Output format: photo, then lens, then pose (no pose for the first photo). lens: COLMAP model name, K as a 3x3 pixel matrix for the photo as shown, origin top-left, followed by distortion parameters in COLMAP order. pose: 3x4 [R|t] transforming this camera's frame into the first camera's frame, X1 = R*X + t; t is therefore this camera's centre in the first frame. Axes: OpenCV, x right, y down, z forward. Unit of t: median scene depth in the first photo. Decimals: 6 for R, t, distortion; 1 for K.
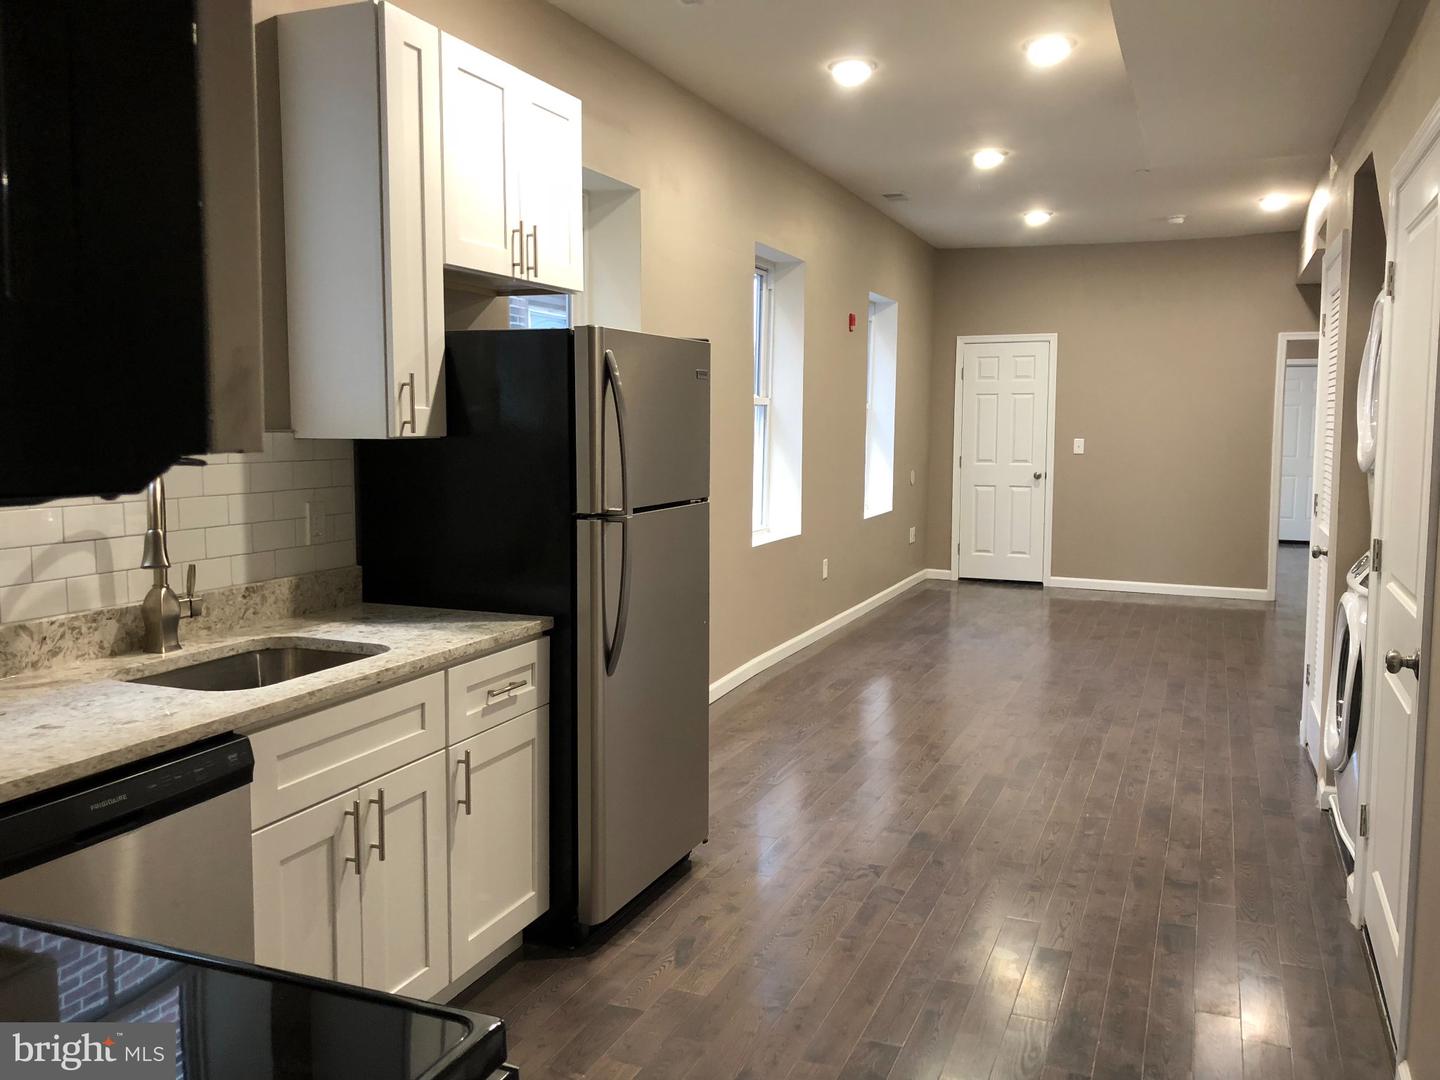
lens RADIAL K [[1186.7, 0, 727.0], [0, 1186.7, 542.2], [0, 0, 1]] dist [0.059633, -0.041358]
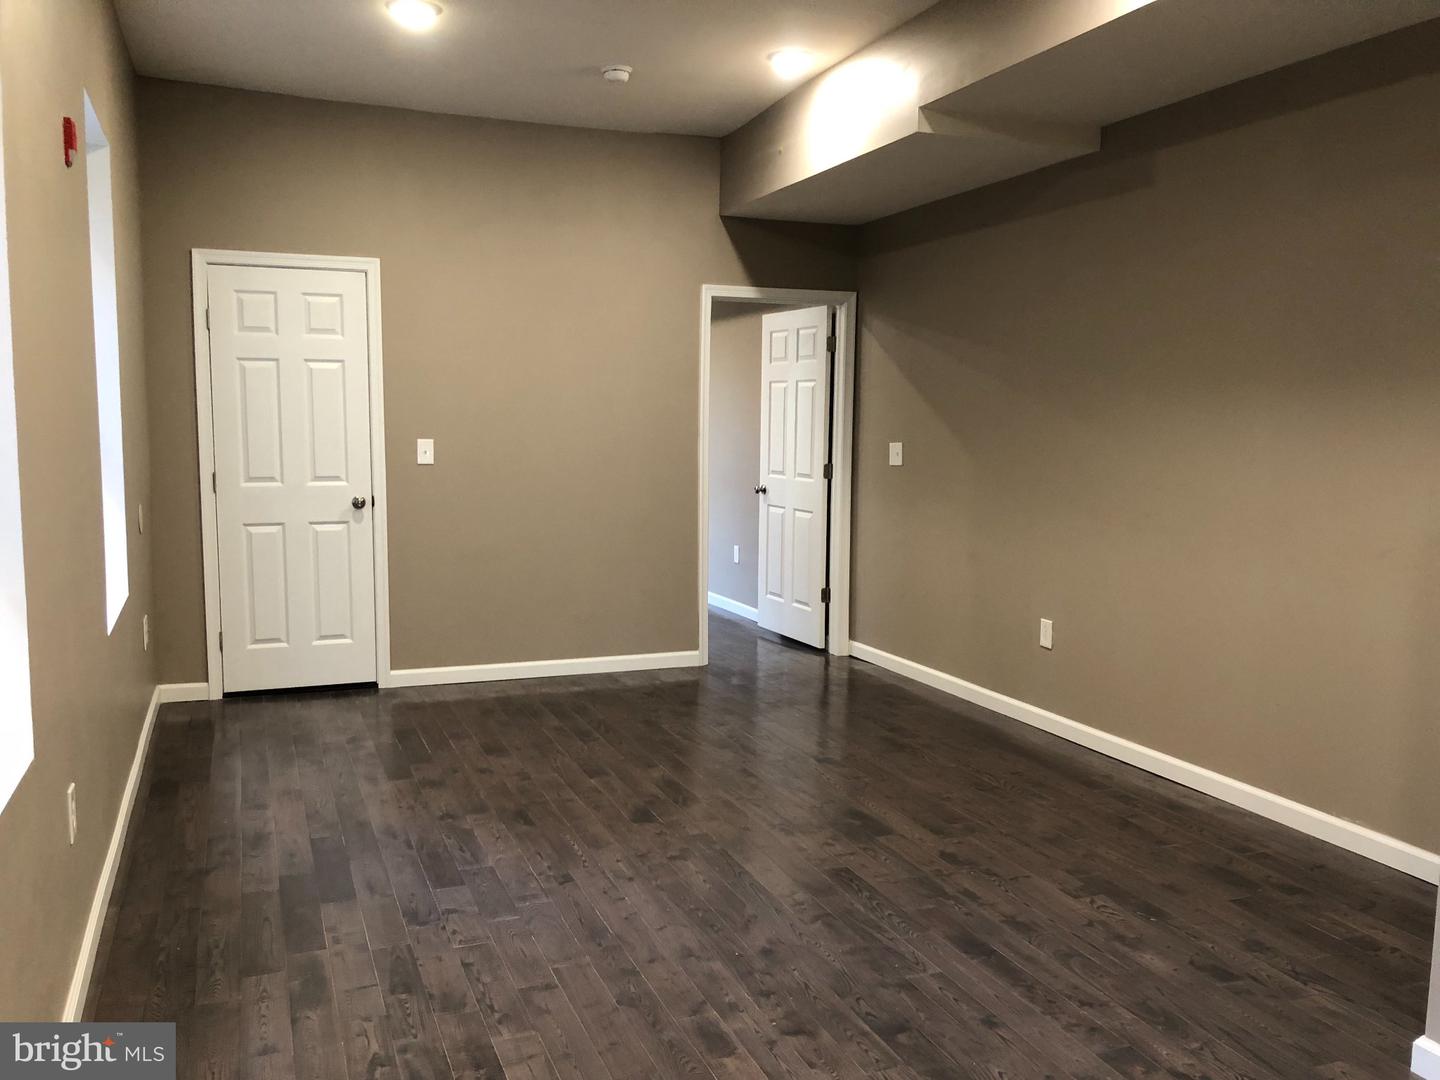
lens RADIAL K [[1186.7, 0, 727.0], [0, 1186.7, 542.2], [0, 0, 1]] dist [0.059633, -0.041358]
pose [[0.717992, -0.072814, 0.692232, -0.016353], [0.069048, 0.997059, 0.033259, -0.043692], [-0.692618, 0.023918, 0.720908, 0.454961]]
